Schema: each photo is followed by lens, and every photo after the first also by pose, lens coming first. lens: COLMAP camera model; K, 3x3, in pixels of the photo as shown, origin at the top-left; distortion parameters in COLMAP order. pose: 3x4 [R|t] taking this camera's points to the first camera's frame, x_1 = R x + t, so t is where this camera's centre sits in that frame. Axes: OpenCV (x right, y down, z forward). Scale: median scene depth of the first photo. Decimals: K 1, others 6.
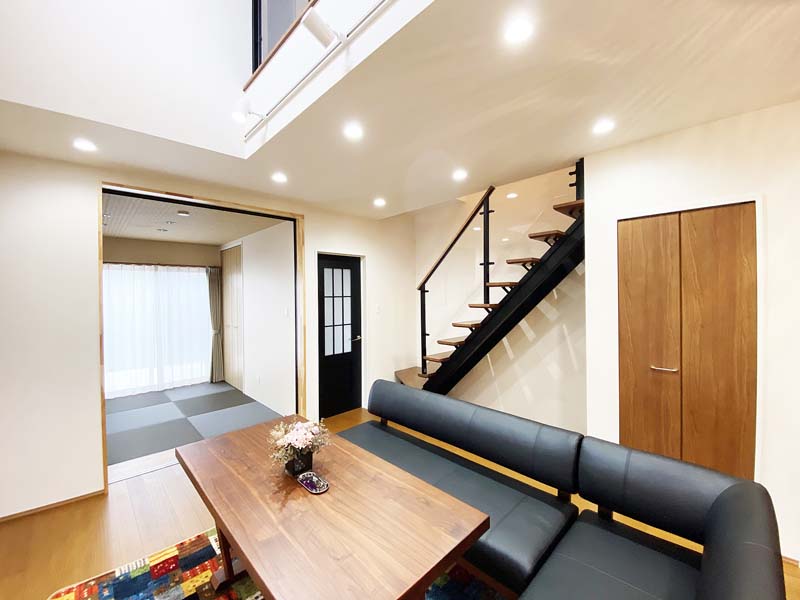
lens RADIAL K [[327.5, 0, 398.1], [0, 327.5, 295.5], [0, 0, 1]] dist [-0.006518, -0.002265]
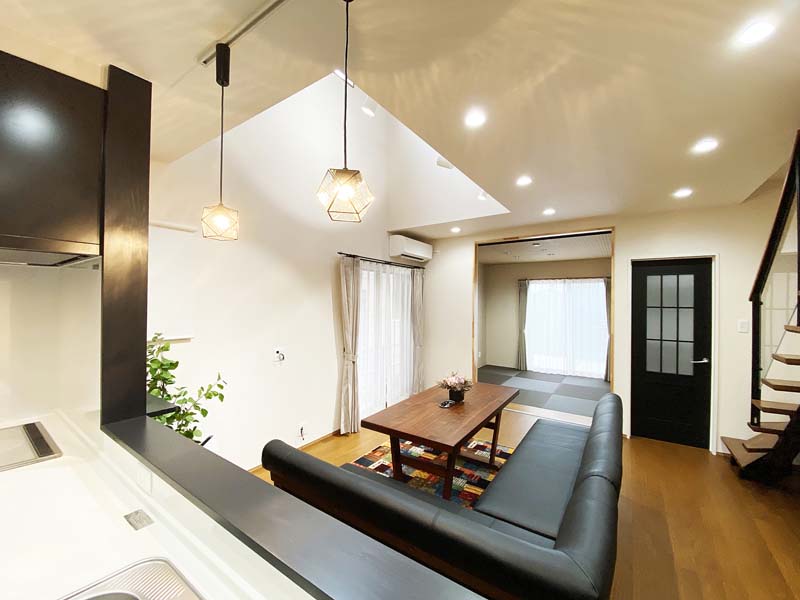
lens RADIAL K [[327.5, 0, 401.2], [0, 327.5, 300.9], [0, 0, 1]] dist [-0.006518, -0.002265]
pose [[0.193760, 0.014355, -0.980944, 0.507082], [-0.015066, 0.999819, 0.011656, -0.012051], [0.980933, 0.012521, 0.193941, 0.125187]]
